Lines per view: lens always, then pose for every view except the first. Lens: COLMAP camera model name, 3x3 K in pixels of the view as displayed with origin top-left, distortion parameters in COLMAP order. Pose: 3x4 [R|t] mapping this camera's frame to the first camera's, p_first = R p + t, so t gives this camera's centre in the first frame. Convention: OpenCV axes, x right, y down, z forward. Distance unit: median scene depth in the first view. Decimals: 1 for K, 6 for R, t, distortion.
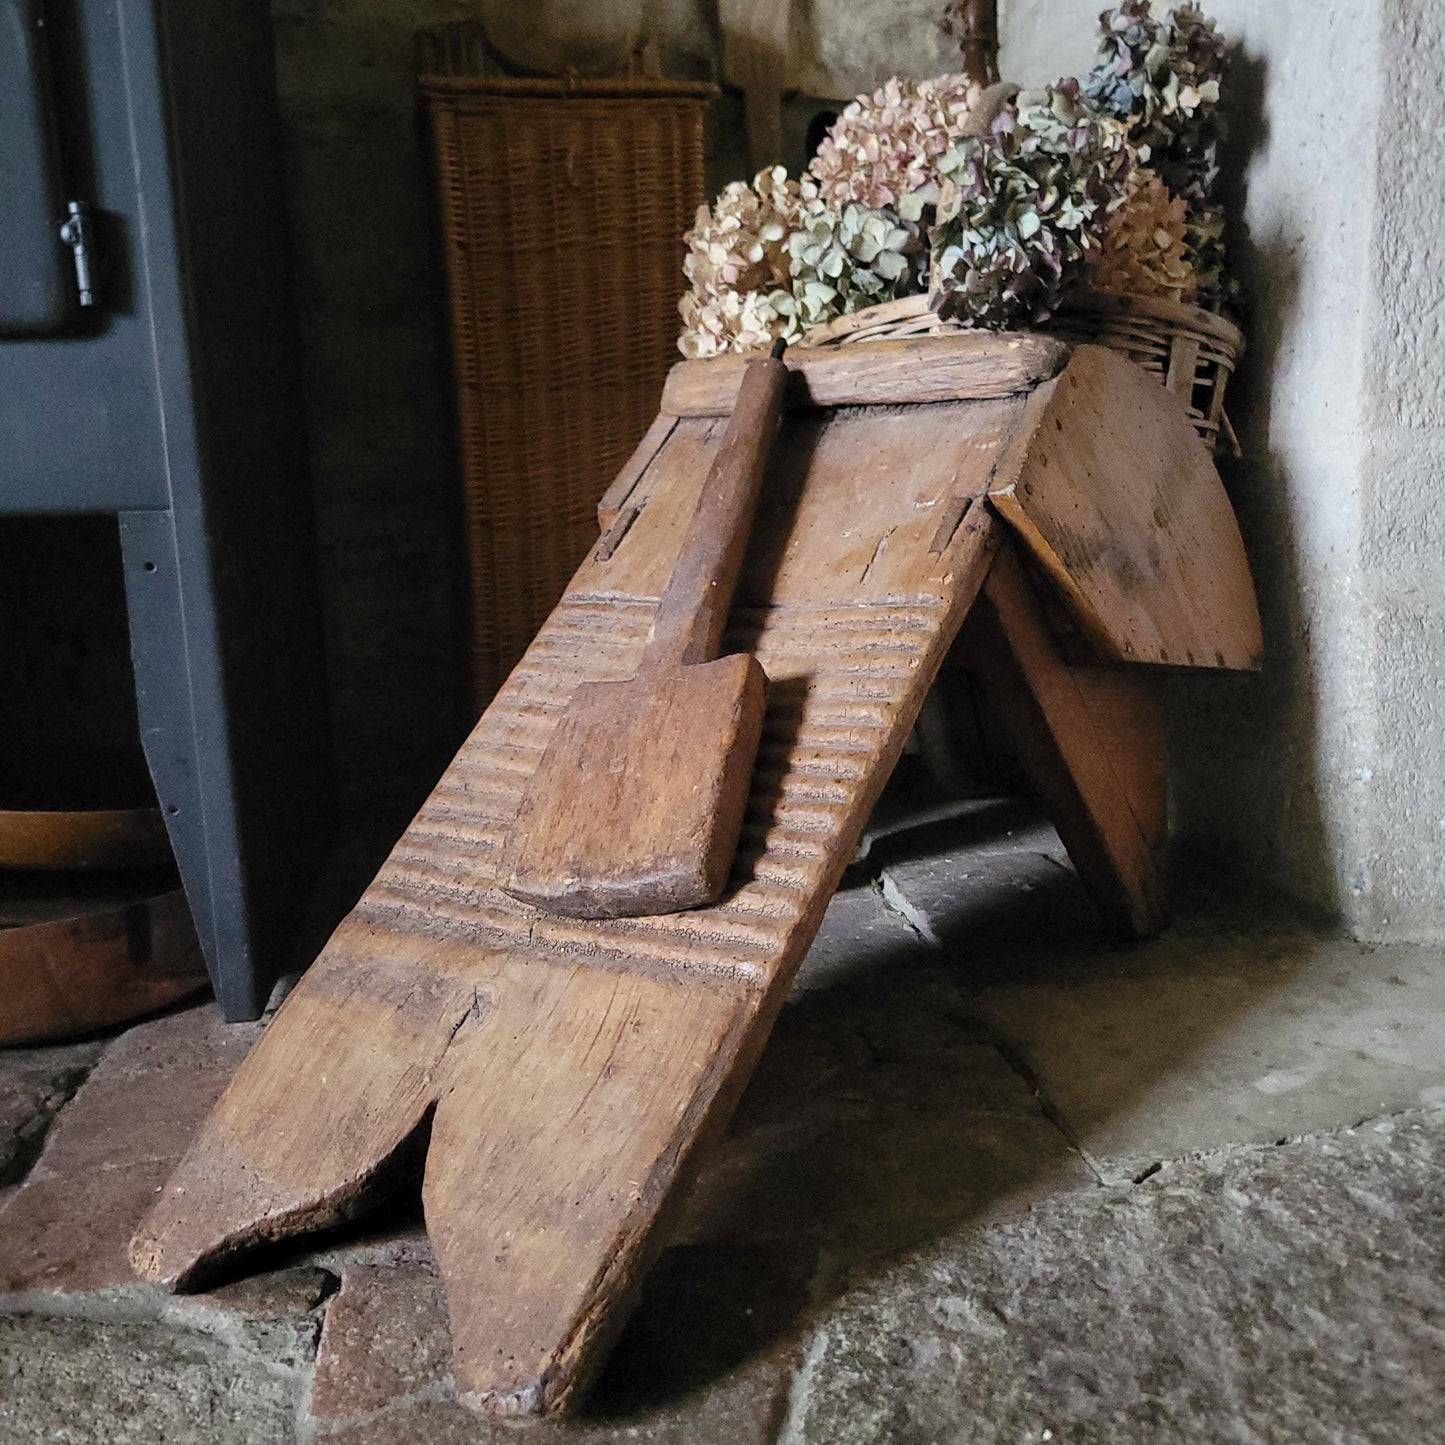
lens RADIAL K [[1514.1, 0, 722.5], [0, 1514.1, 722.5], [0, 0, 1]] dist [0.045341, -0.043410]
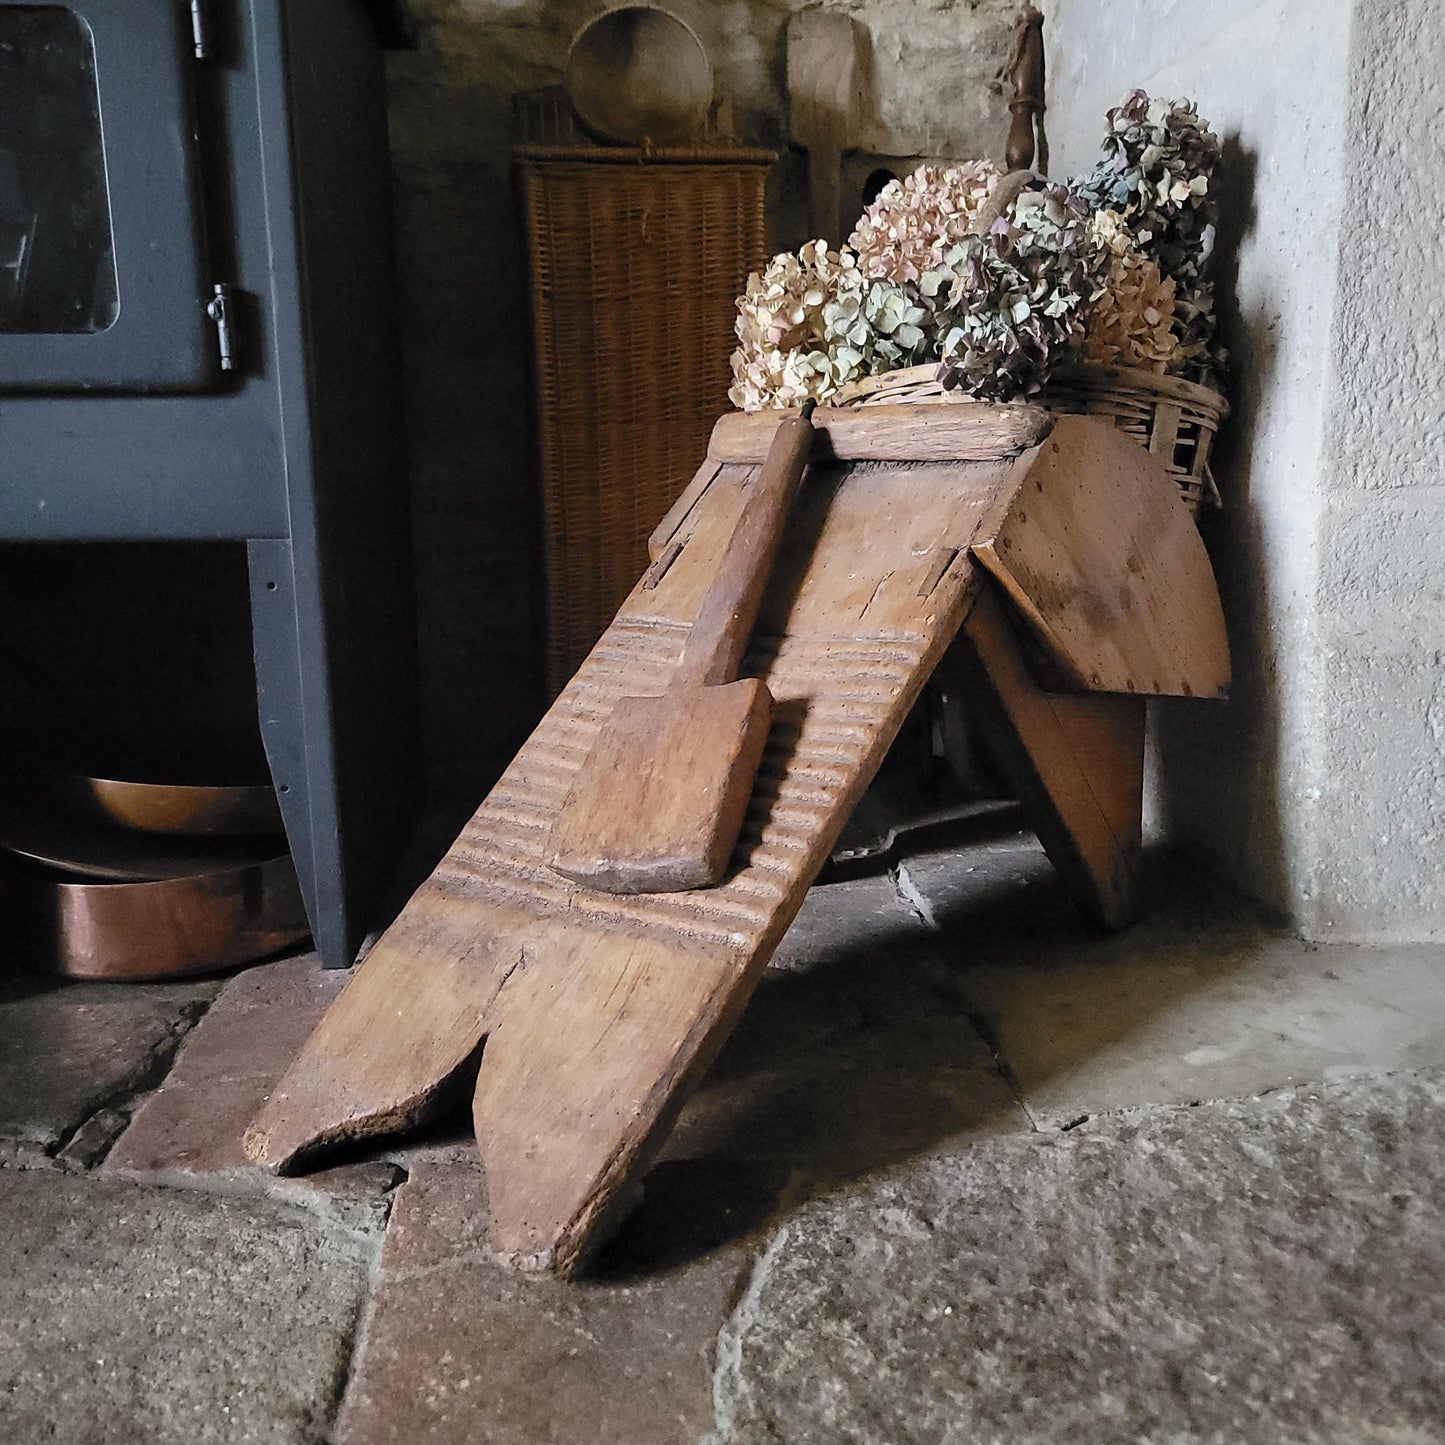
lens RADIAL K [[1514.1, 0, 722.5], [0, 1514.1, 722.5], [0, 0, 1]] dist [0.045341, -0.043410]
pose [[0.997620, 0.032251, -0.060936, 0.058995], [-0.031522, 0.999420, 0.012888, -0.023382], [0.061317, -0.010937, 0.998058, -0.187644]]
